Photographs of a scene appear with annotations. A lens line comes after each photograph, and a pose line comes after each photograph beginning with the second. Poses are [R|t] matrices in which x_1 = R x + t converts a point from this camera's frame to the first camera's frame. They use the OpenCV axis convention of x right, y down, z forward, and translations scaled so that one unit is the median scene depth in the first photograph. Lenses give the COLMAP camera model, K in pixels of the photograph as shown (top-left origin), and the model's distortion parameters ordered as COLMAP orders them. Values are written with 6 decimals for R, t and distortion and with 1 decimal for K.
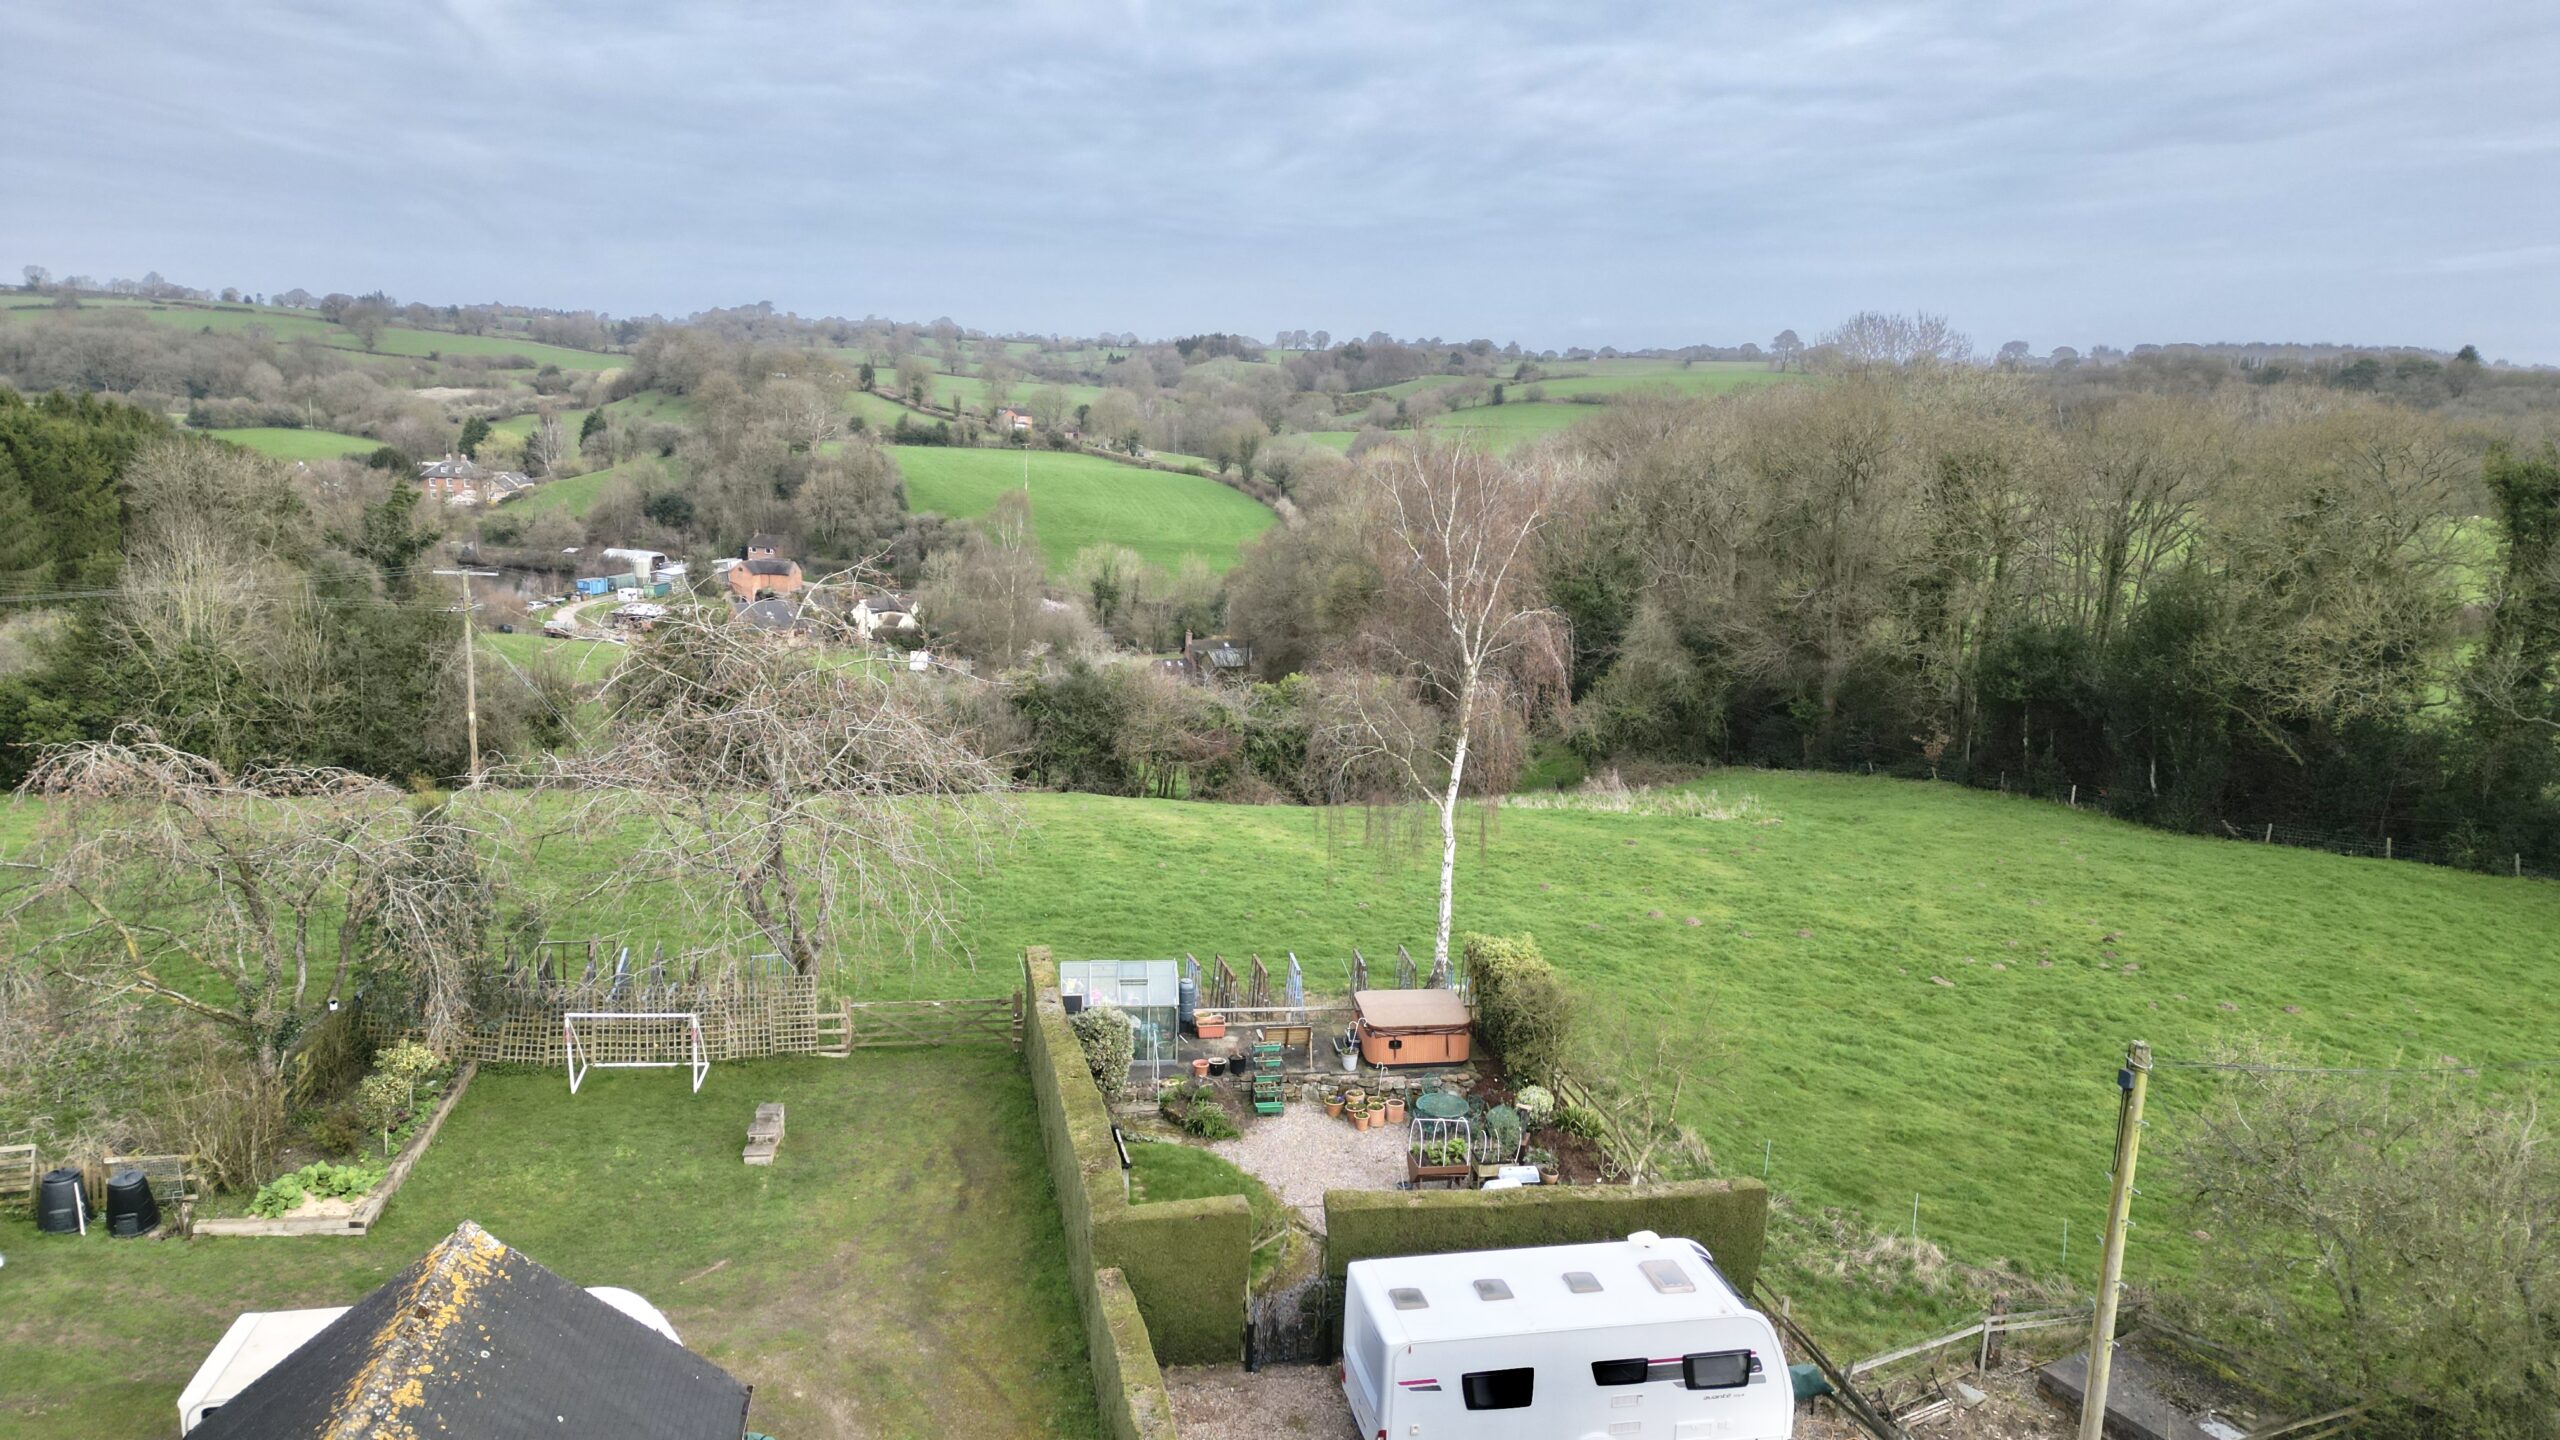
lens RADIAL K [[1774.7, 0, 1287.9], [0, 1774.7, 723.1], [0, 0, 1]] dist [0.087893, -0.093395]
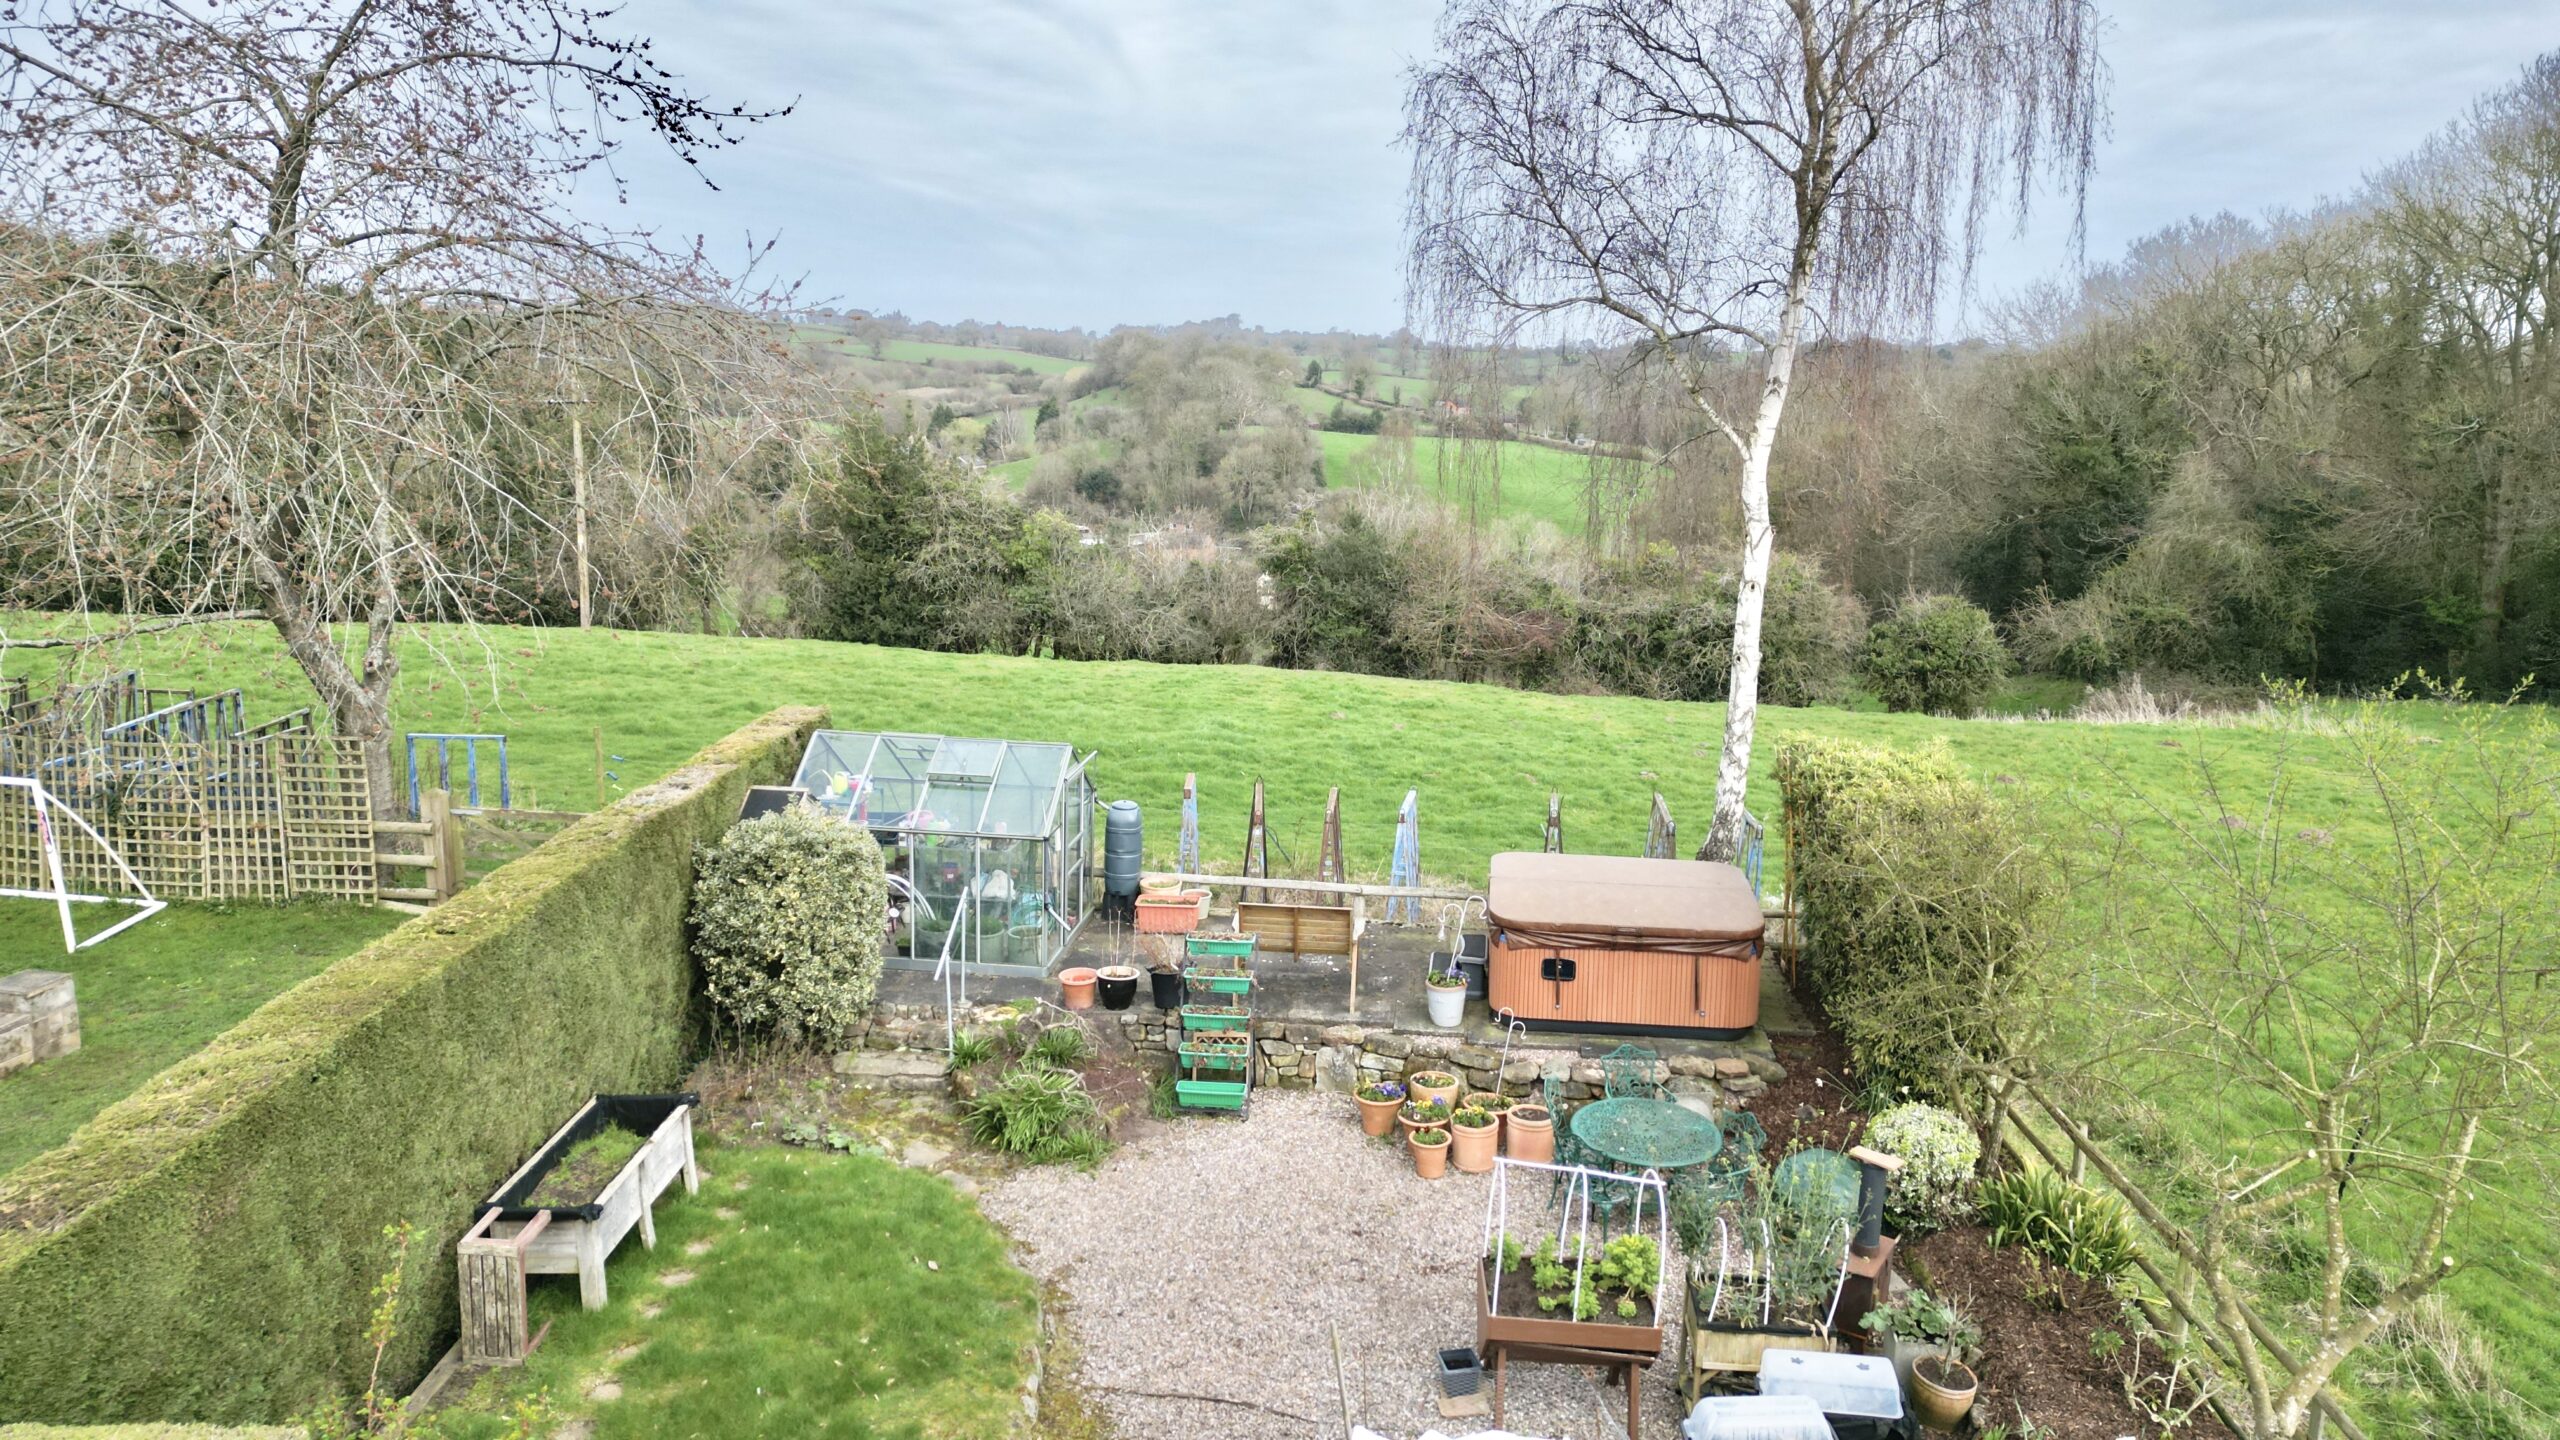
lens RADIAL K [[1774.7, 0, 1290.9], [0, 1774.7, 728.9], [0, 0, 1]] dist [0.087893, -0.093395]
pose [[0.968731, 0.042704, -0.244410, 0.043733], [-0.044152, 0.999025, -0.000448, 0.058581], [0.244153, 0.011226, 0.969672, 0.270904]]
